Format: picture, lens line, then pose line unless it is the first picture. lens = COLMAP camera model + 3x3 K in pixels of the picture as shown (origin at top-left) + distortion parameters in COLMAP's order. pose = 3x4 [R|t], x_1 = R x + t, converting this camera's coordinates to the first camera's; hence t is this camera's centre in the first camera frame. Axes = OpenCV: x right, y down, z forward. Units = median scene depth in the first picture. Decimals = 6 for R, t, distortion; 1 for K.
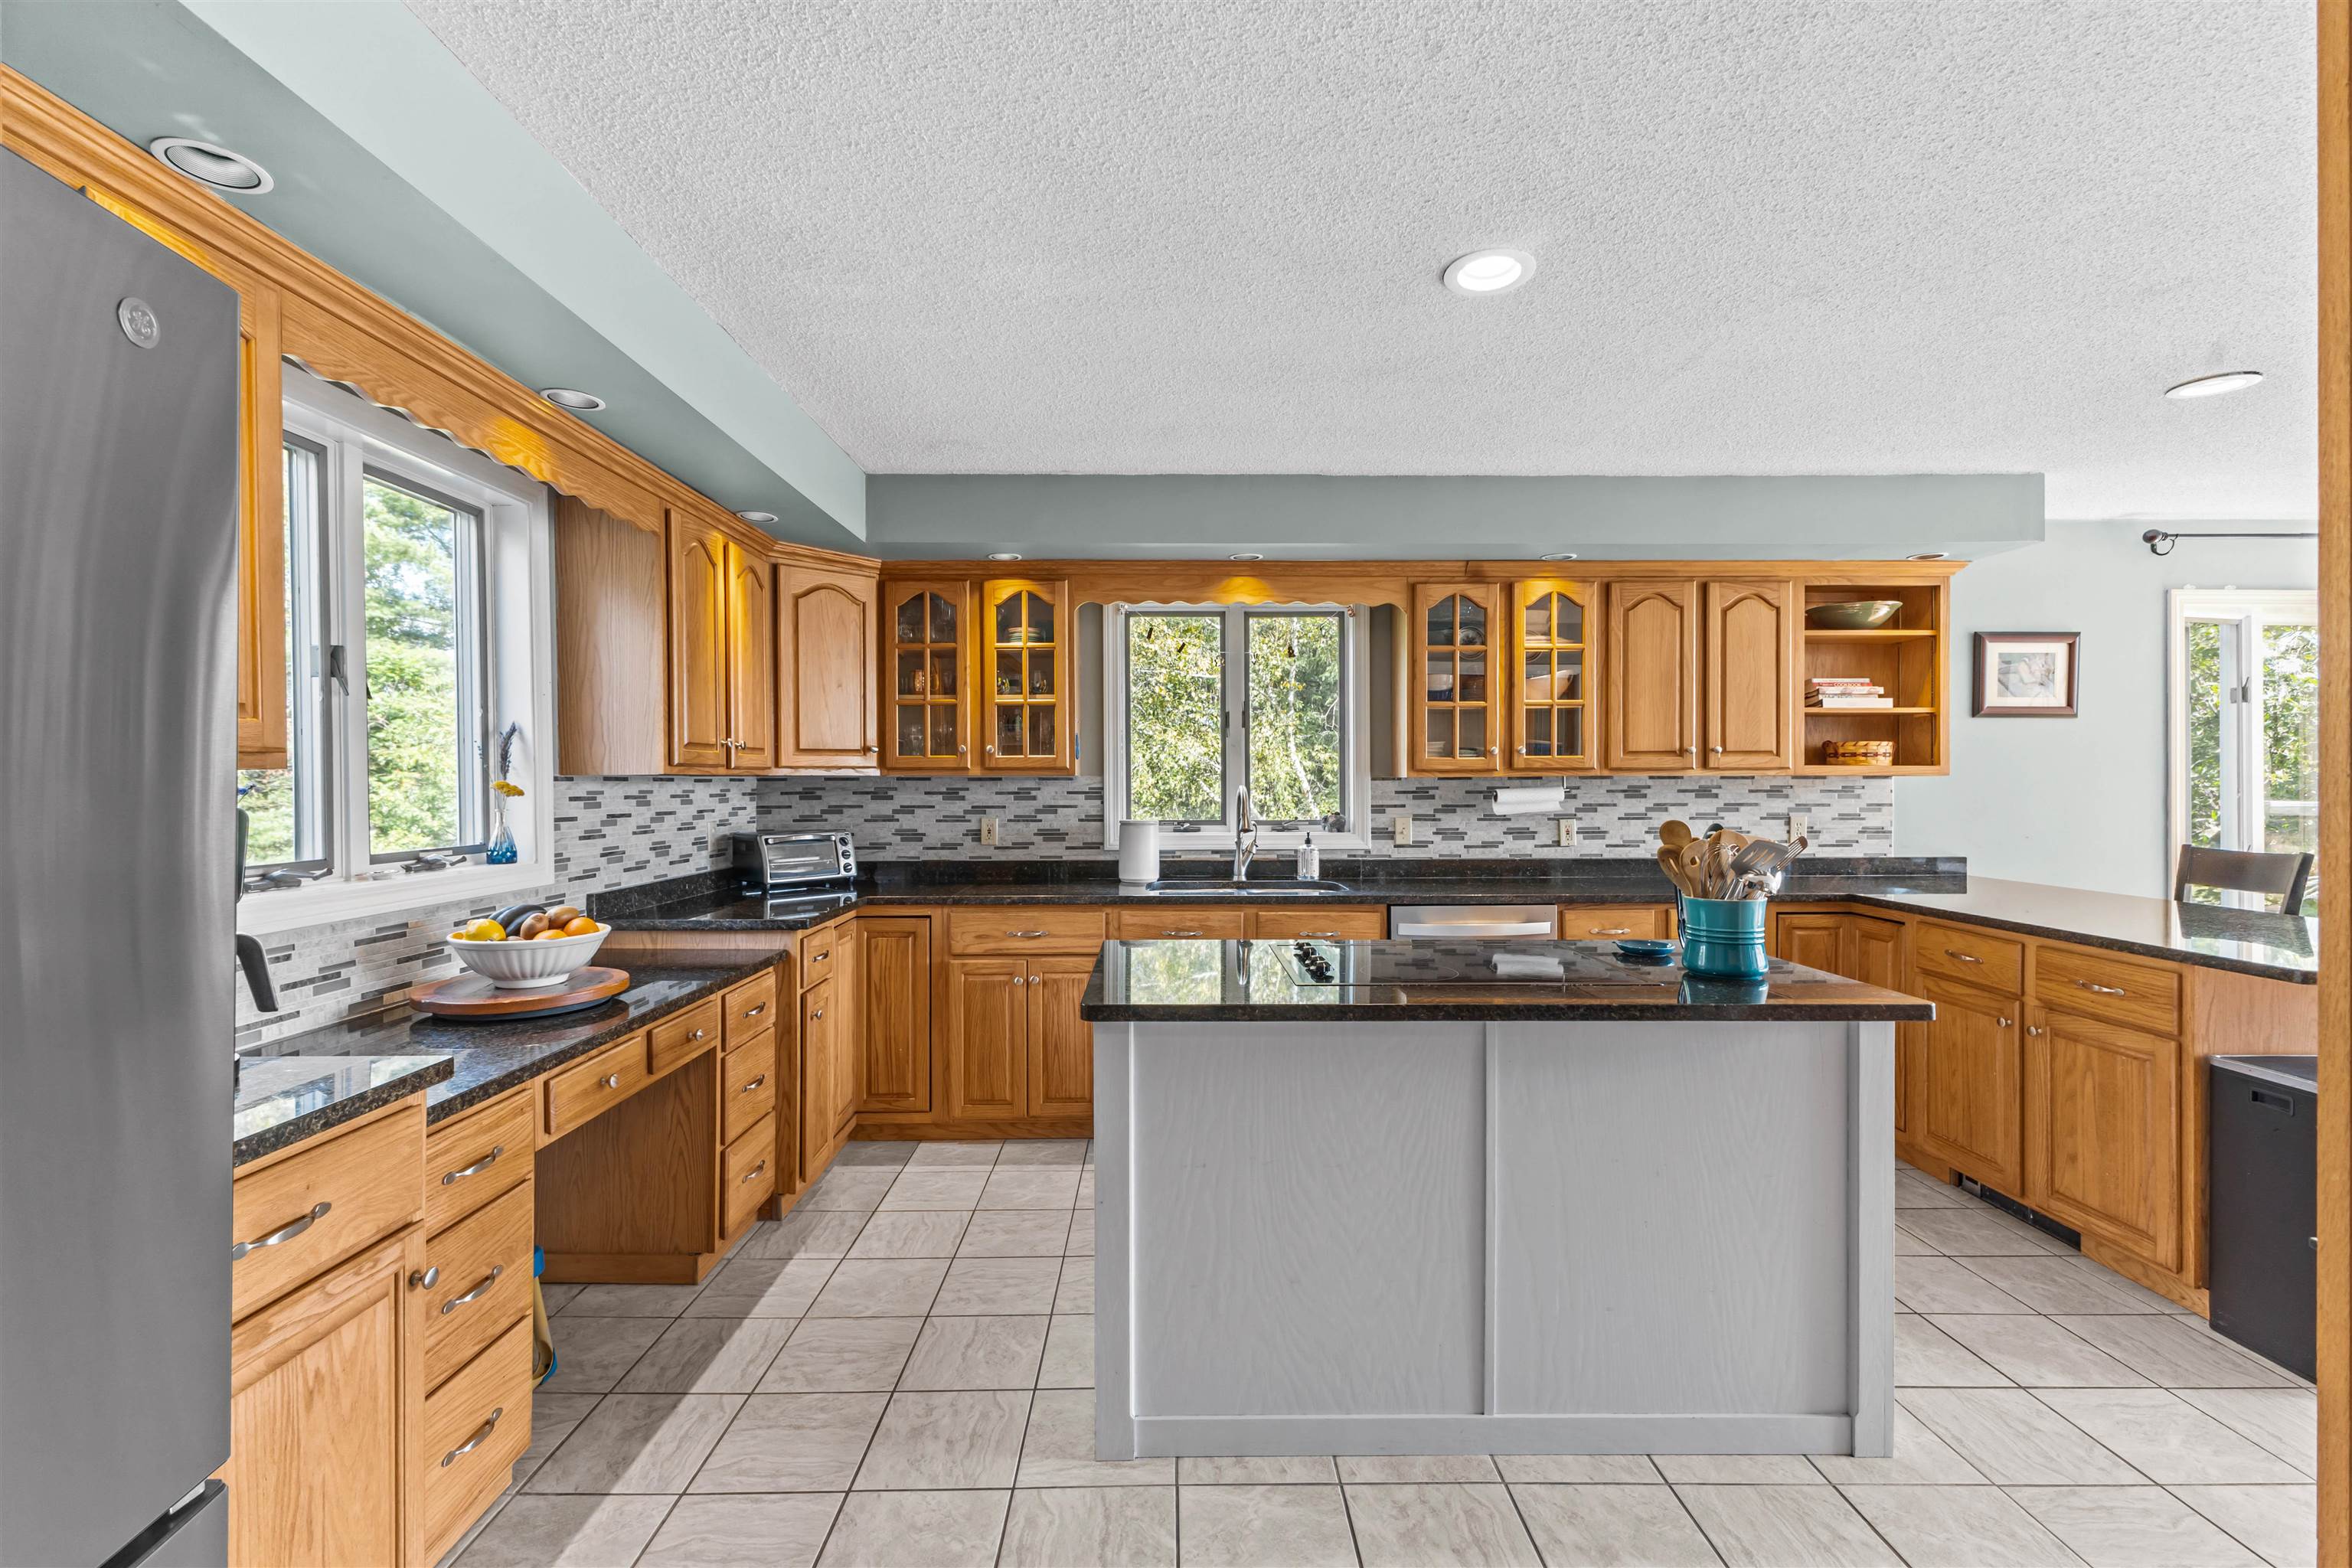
lens RADIAL K [[1024.5, 0, 1176.0], [0, 1024.5, 784.0], [0, 0, 1]] dist [0.011959, -0.000104]
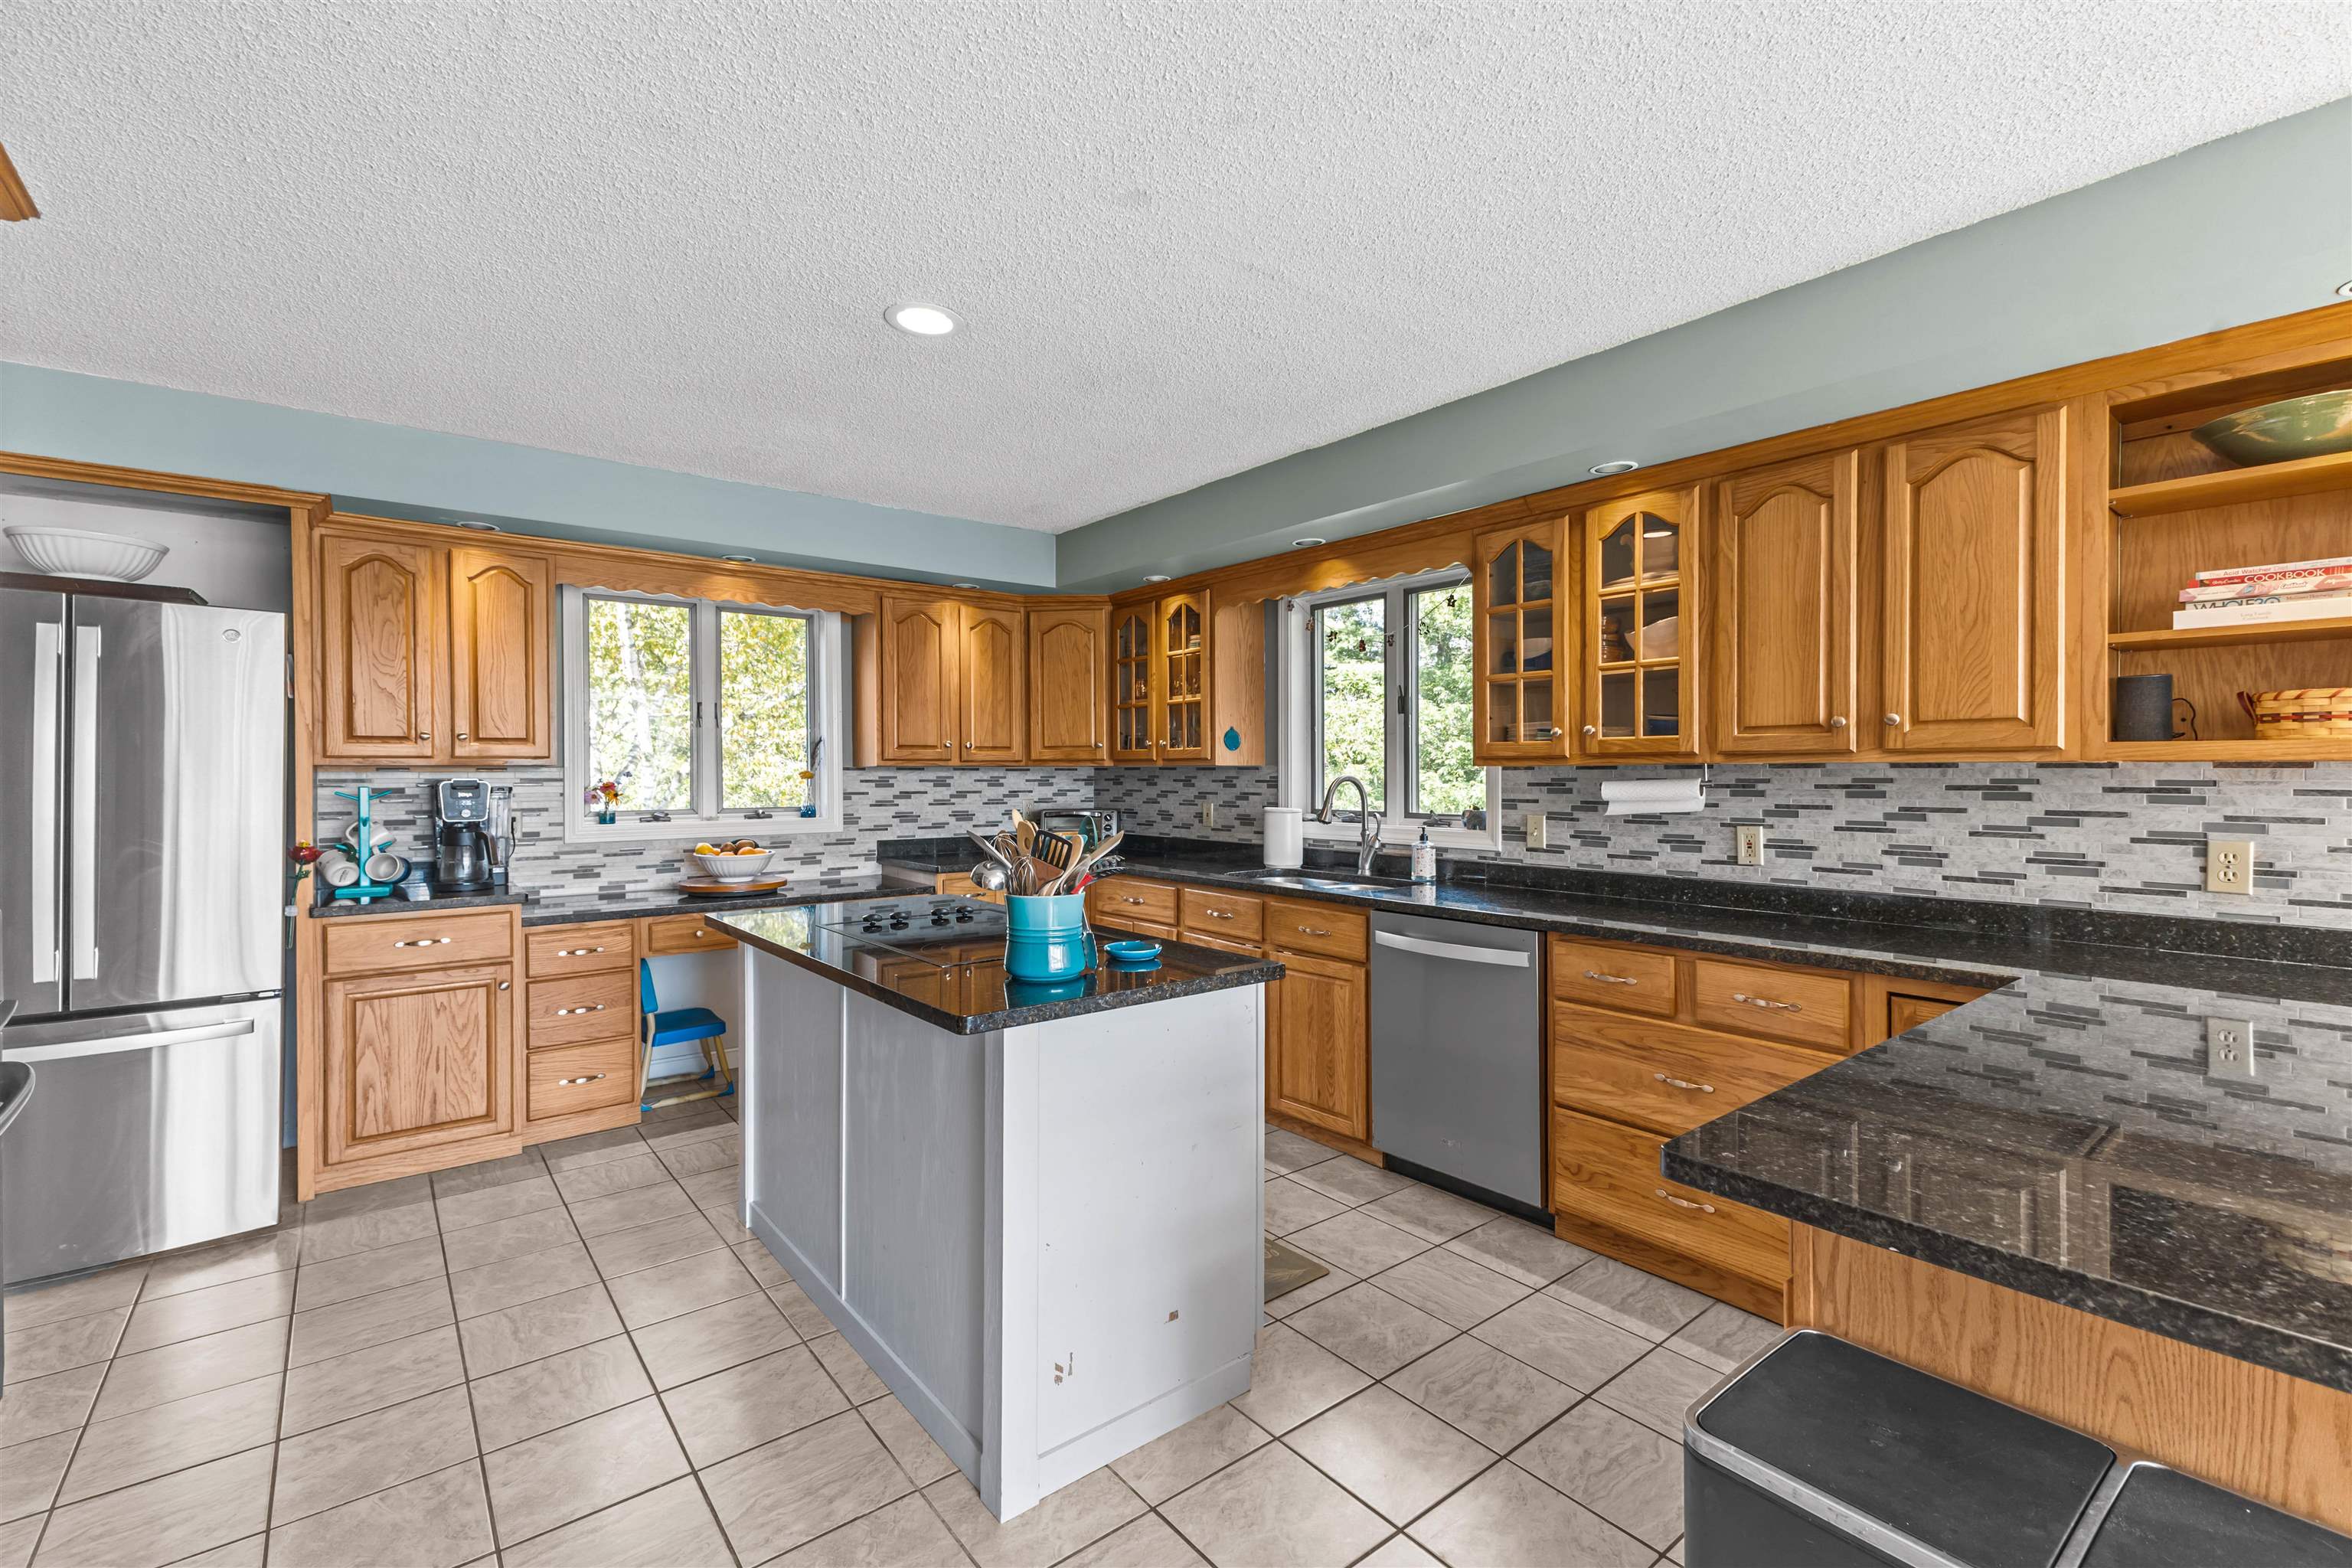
lens RADIAL K [[1049.4, 0, 1194.2], [0, 1049.4, 775.3], [0, 0, 1]] dist [0.015517, -0.000432]
pose [[0.607036, 0.004506, -0.794662, 0.755030], [-0.002175, 0.999990, 0.004008, -0.002099], [0.794671, -0.000705, 0.607039, 0.285675]]
